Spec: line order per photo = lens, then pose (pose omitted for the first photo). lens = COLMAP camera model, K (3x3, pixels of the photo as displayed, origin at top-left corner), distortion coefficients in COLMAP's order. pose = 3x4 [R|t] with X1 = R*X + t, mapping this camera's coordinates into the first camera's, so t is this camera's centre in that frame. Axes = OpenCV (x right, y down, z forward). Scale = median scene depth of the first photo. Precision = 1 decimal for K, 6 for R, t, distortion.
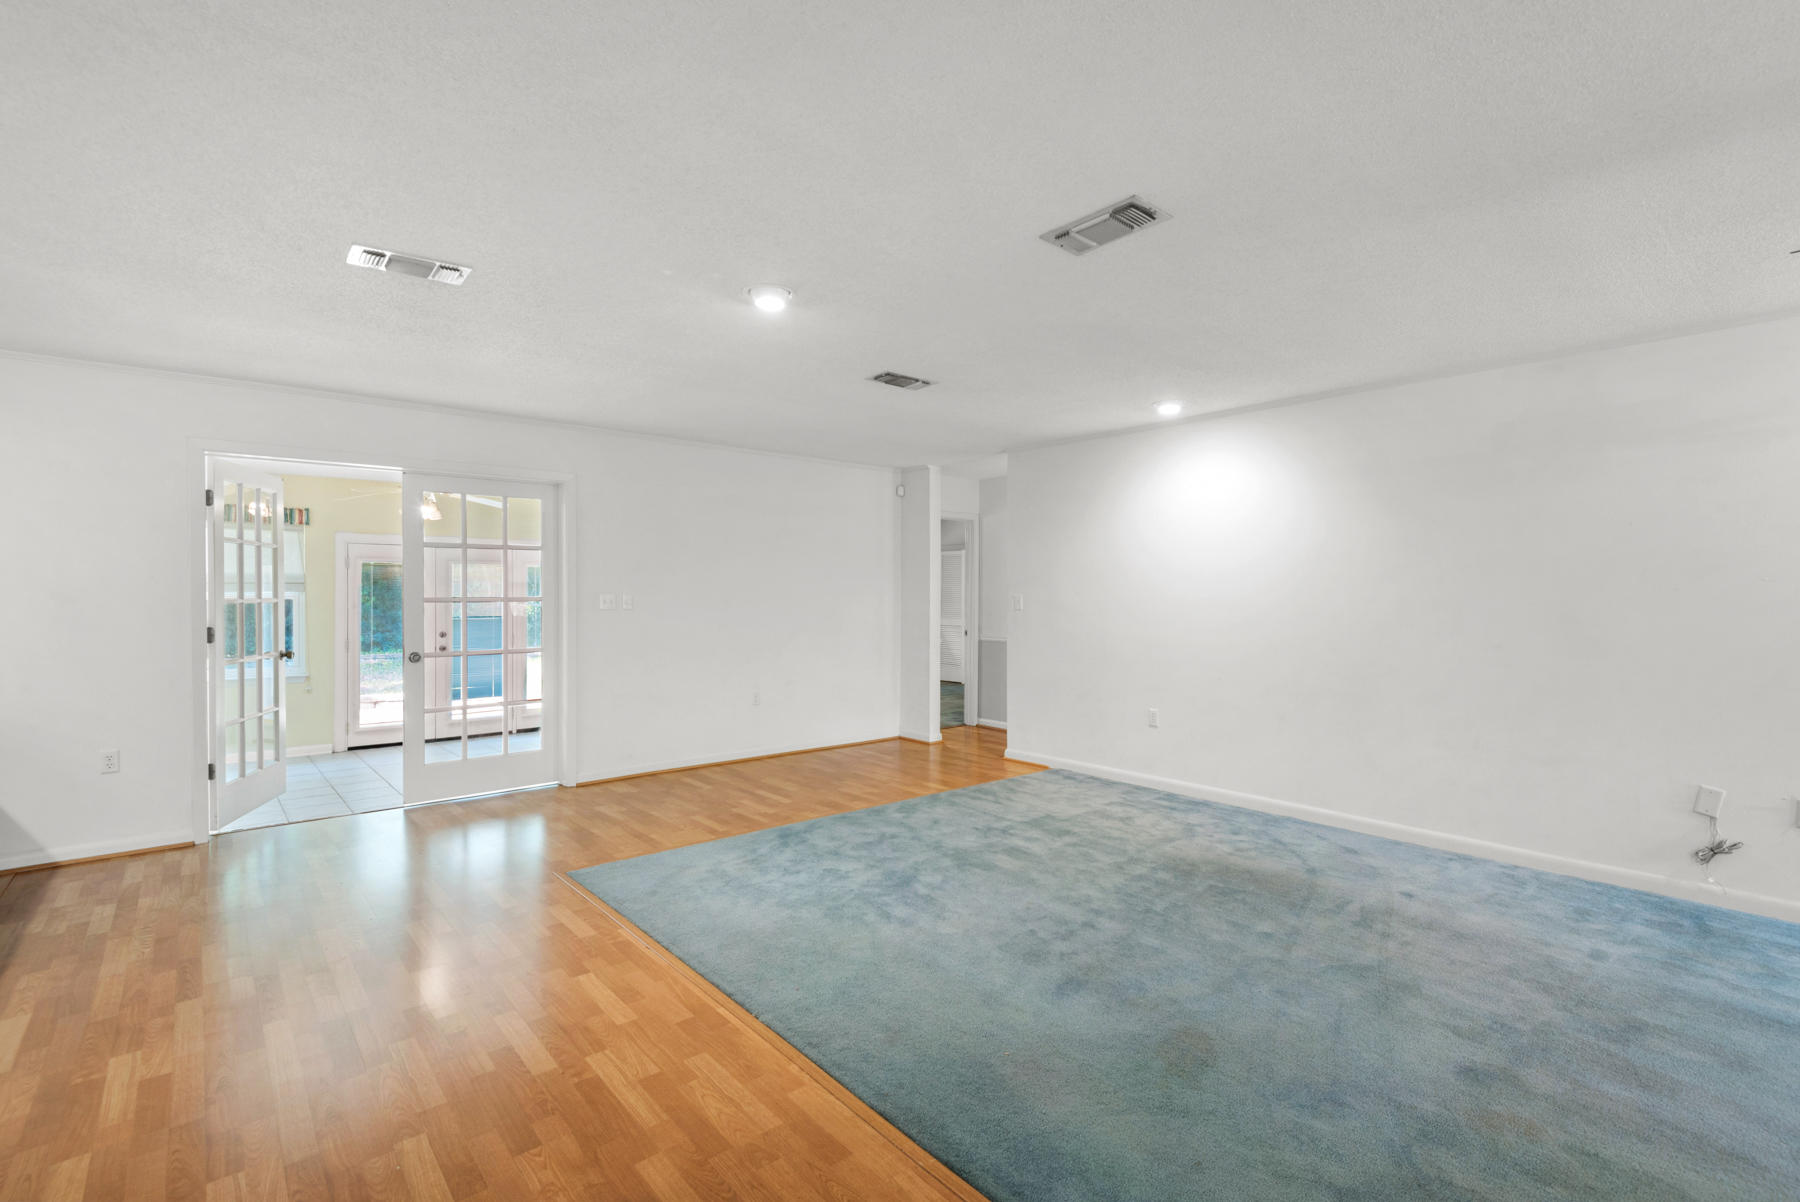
lens RADIAL K [[829.6, 0, 910.7], [0, 829.6, 595.8], [0, 0, 1]] dist [0.010882, -0.003814]
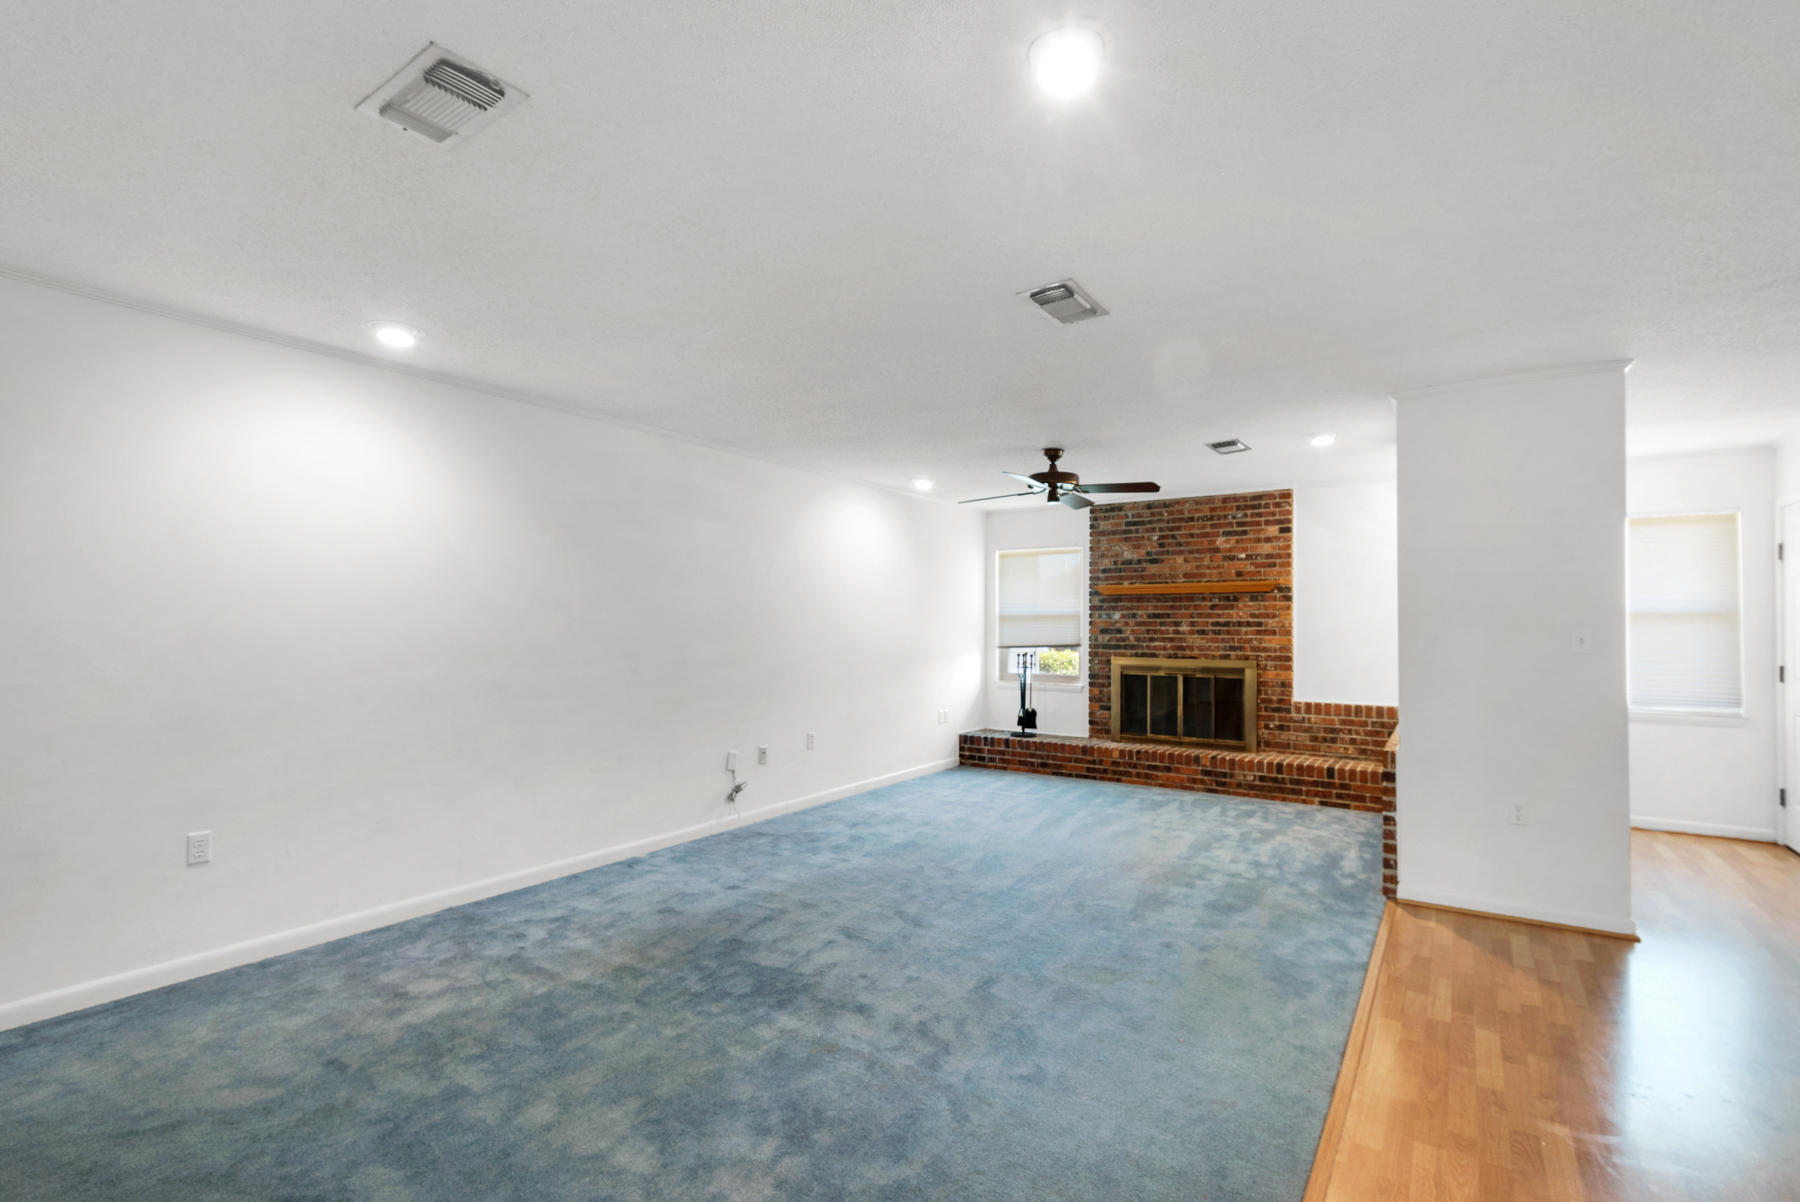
lens RADIAL K [[829.6, 0, 895.6], [0, 829.6, 607.4], [0, 0, 1]] dist [0.010882, -0.003814]
pose [[-0.268718, 0.017264, 0.963064, -0.514060], [-0.002946, 0.999820, -0.018745, -0.004715], [-0.963214, -0.007874, -0.268618, 0.988497]]
